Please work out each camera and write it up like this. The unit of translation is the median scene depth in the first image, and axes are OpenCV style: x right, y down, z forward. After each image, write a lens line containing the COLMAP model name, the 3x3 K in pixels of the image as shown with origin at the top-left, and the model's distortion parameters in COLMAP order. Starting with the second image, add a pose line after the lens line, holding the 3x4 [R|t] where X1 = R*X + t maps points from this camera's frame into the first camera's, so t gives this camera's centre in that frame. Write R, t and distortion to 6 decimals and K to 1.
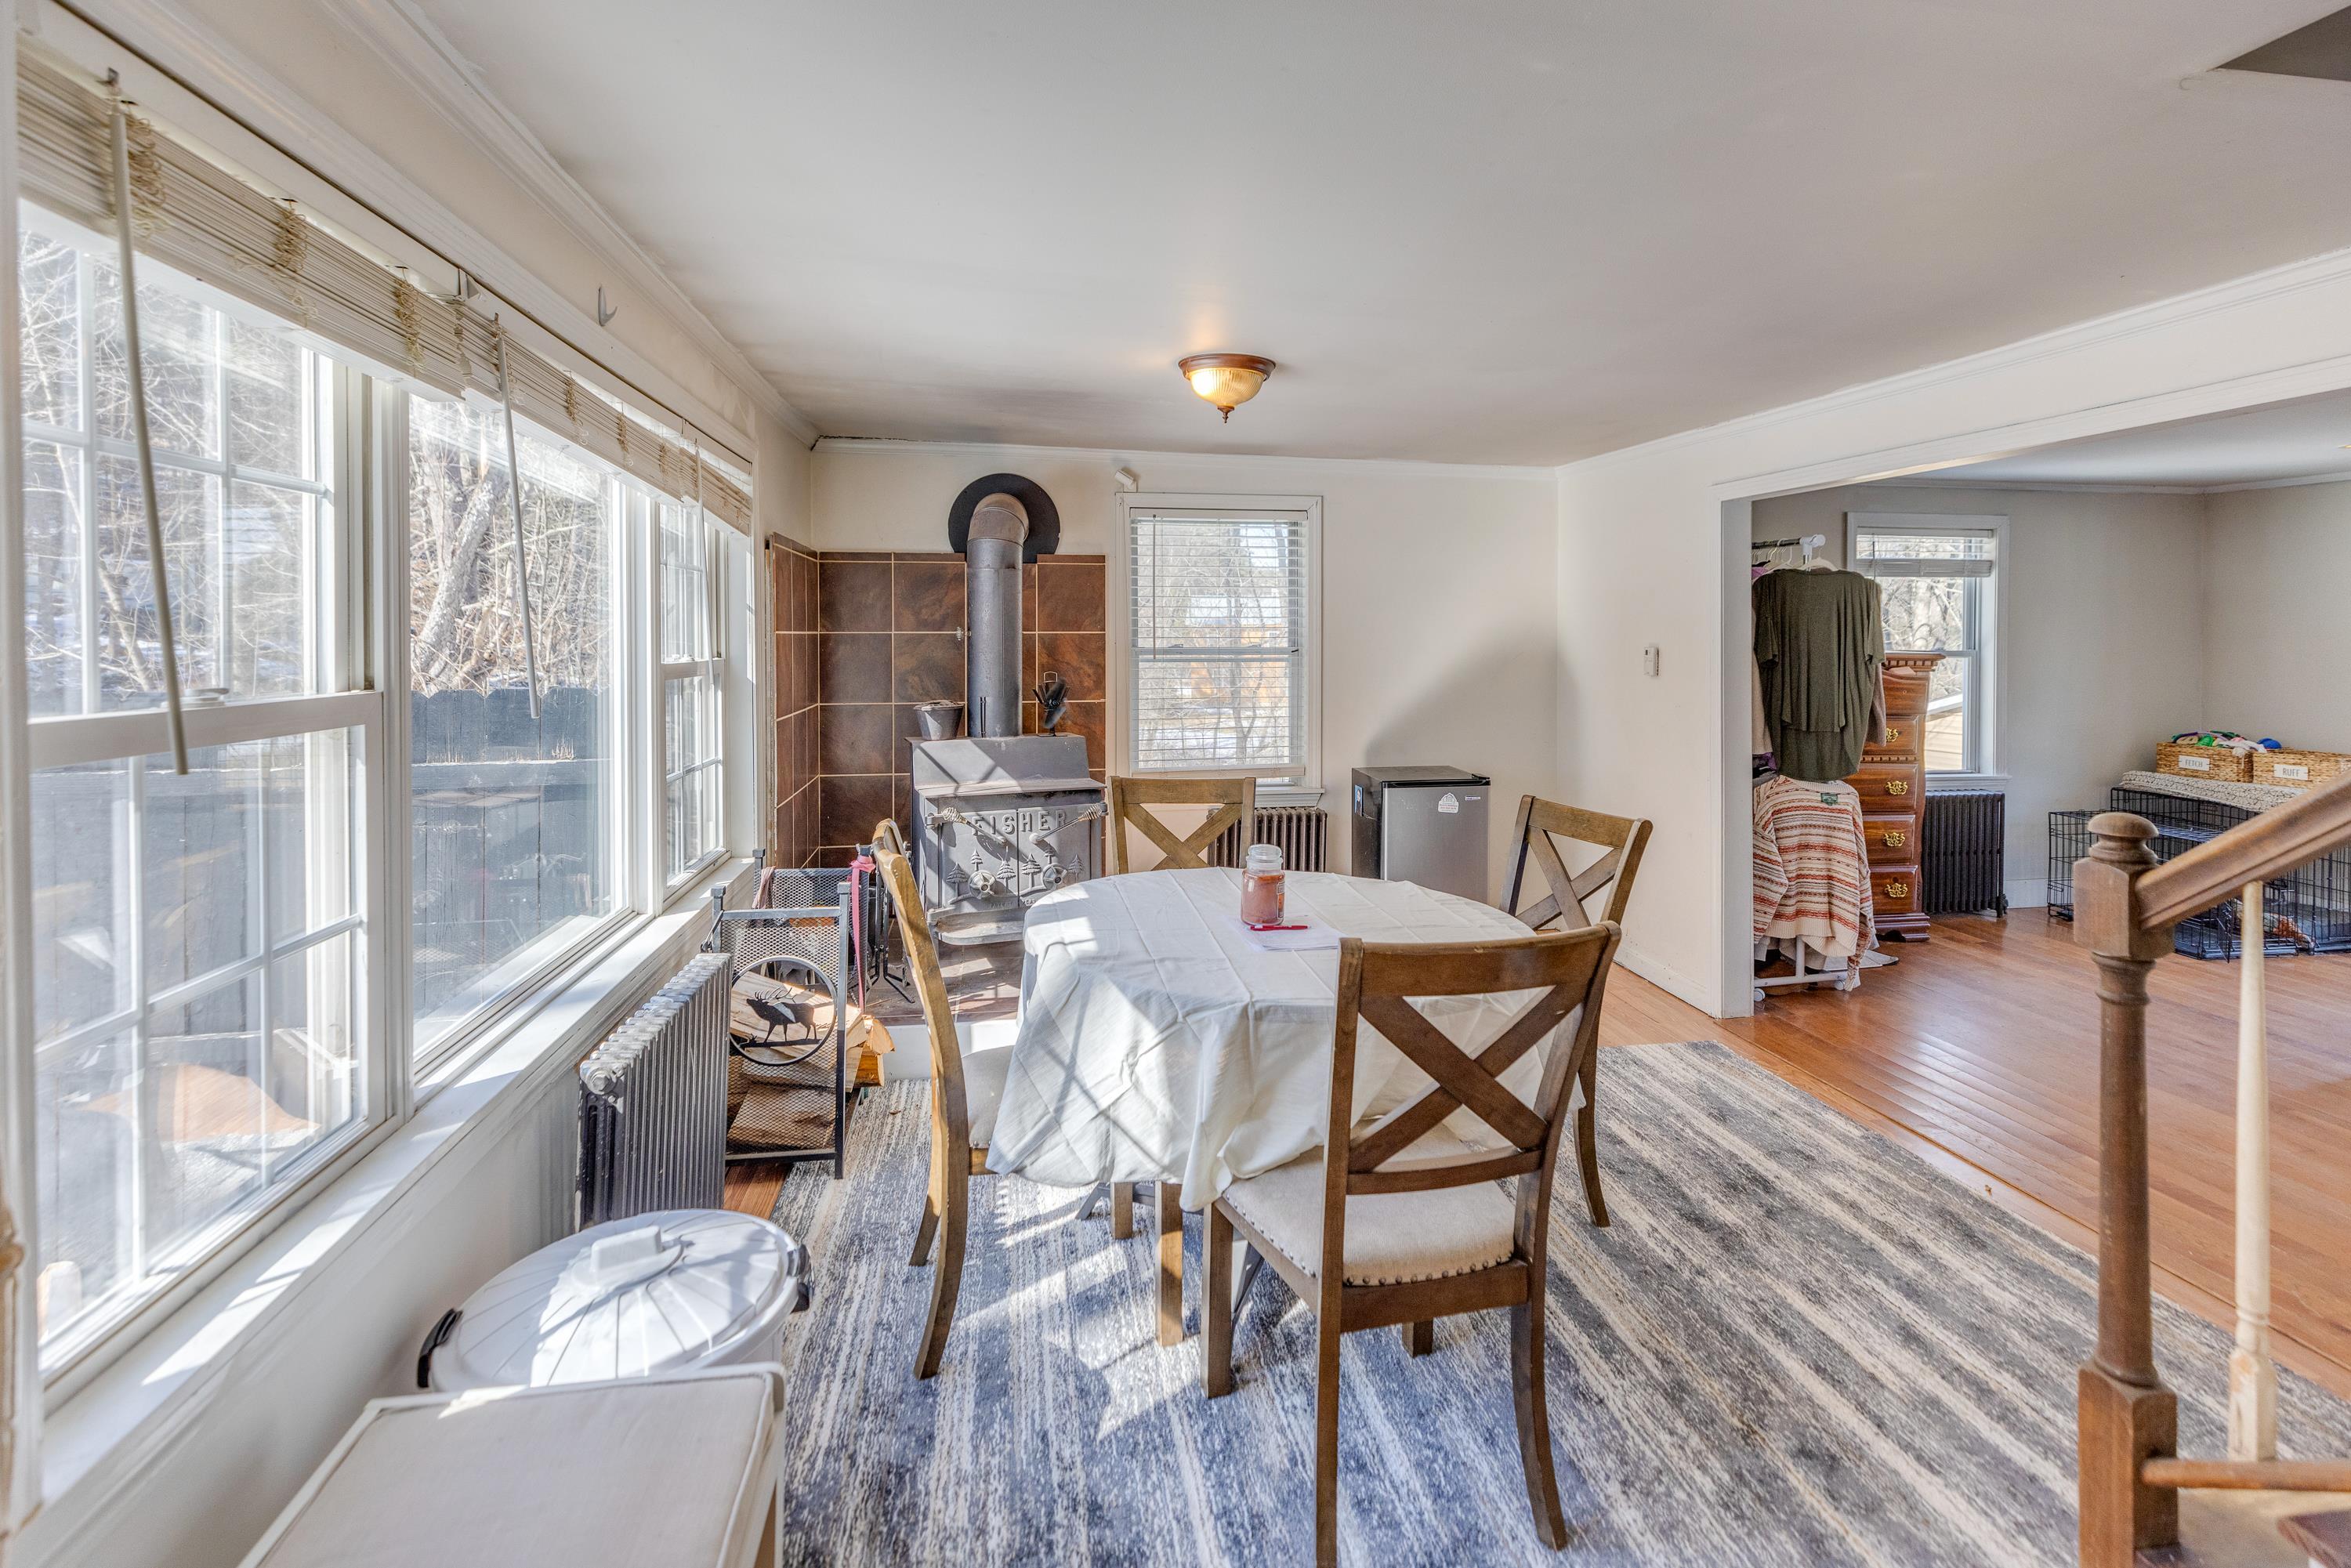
lens RADIAL K [[1104.3, 0, 1186.5], [0, 1104.3, 650.1], [0, 0, 1]] dist [0.005353, -0.000494]
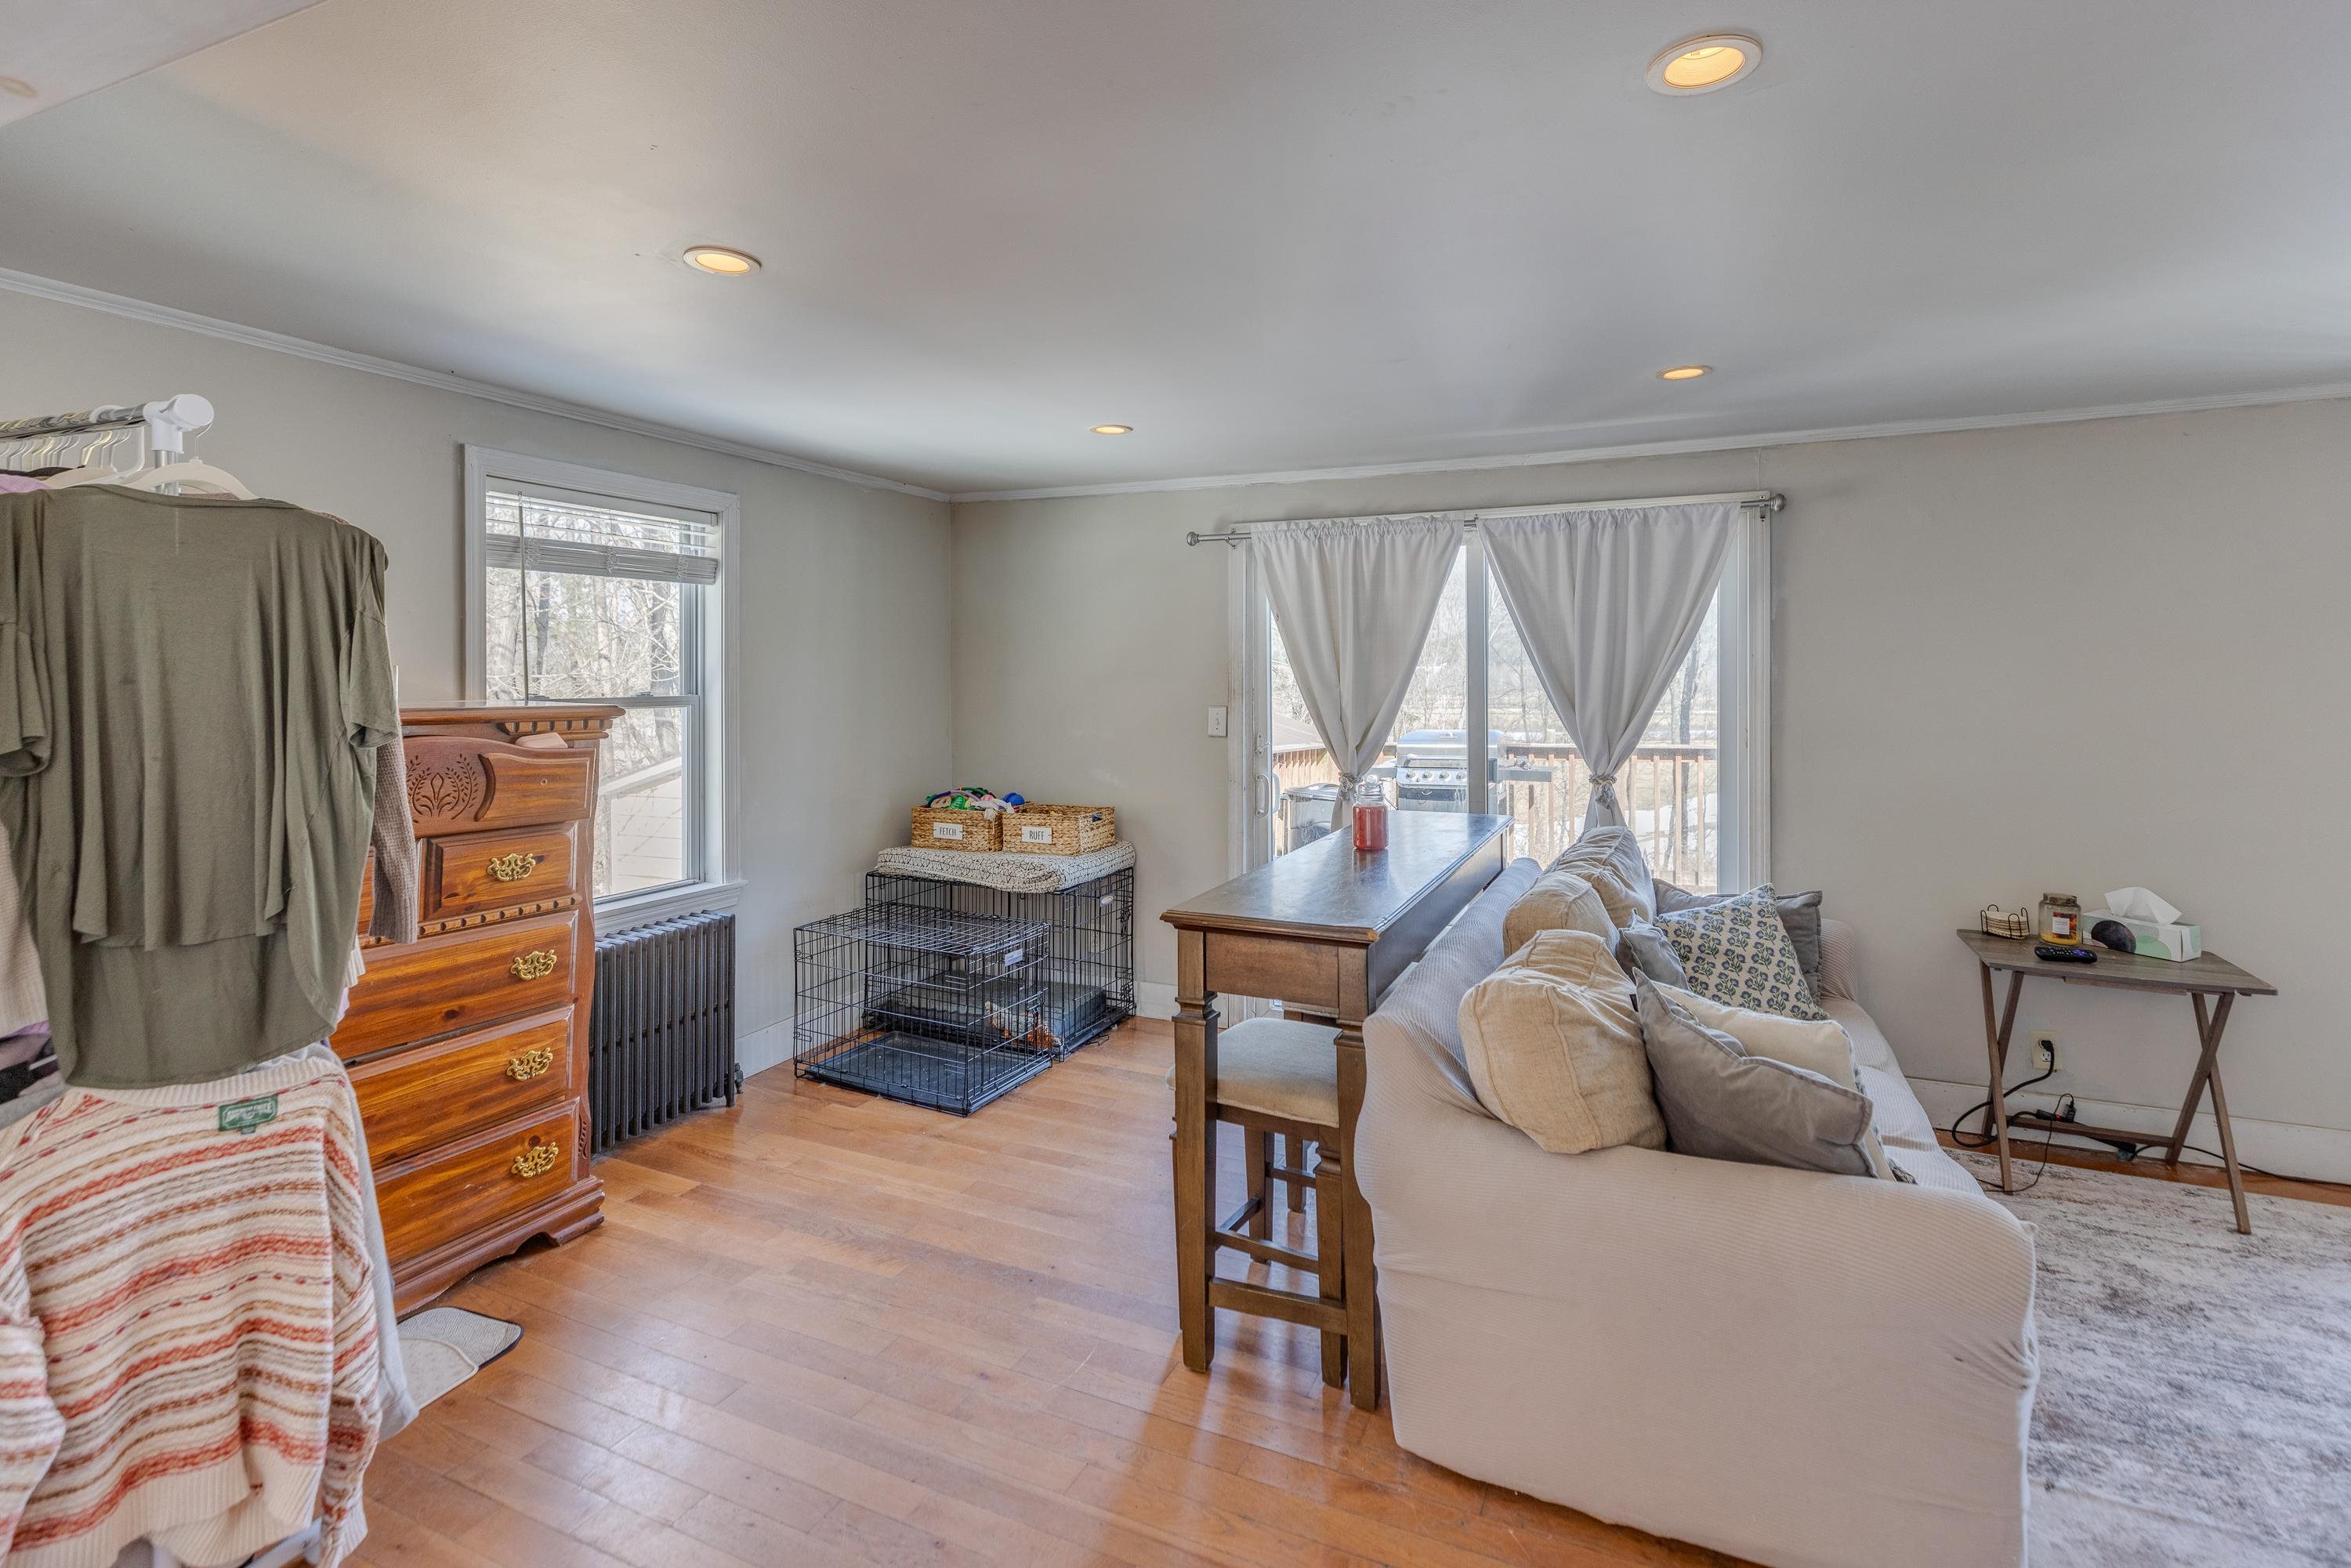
lens RADIAL K [[1104.3, 0, 1186.5], [0, 1104.3, 650.1], [0, 0, 1]] dist [0.005353, -0.000494]
pose [[0.565091, 0.010799, 0.824958, 0.366815], [0.017890, 0.999519, -0.025339, -0.005602], [-0.824835, 0.029077, 0.564626, 0.427319]]
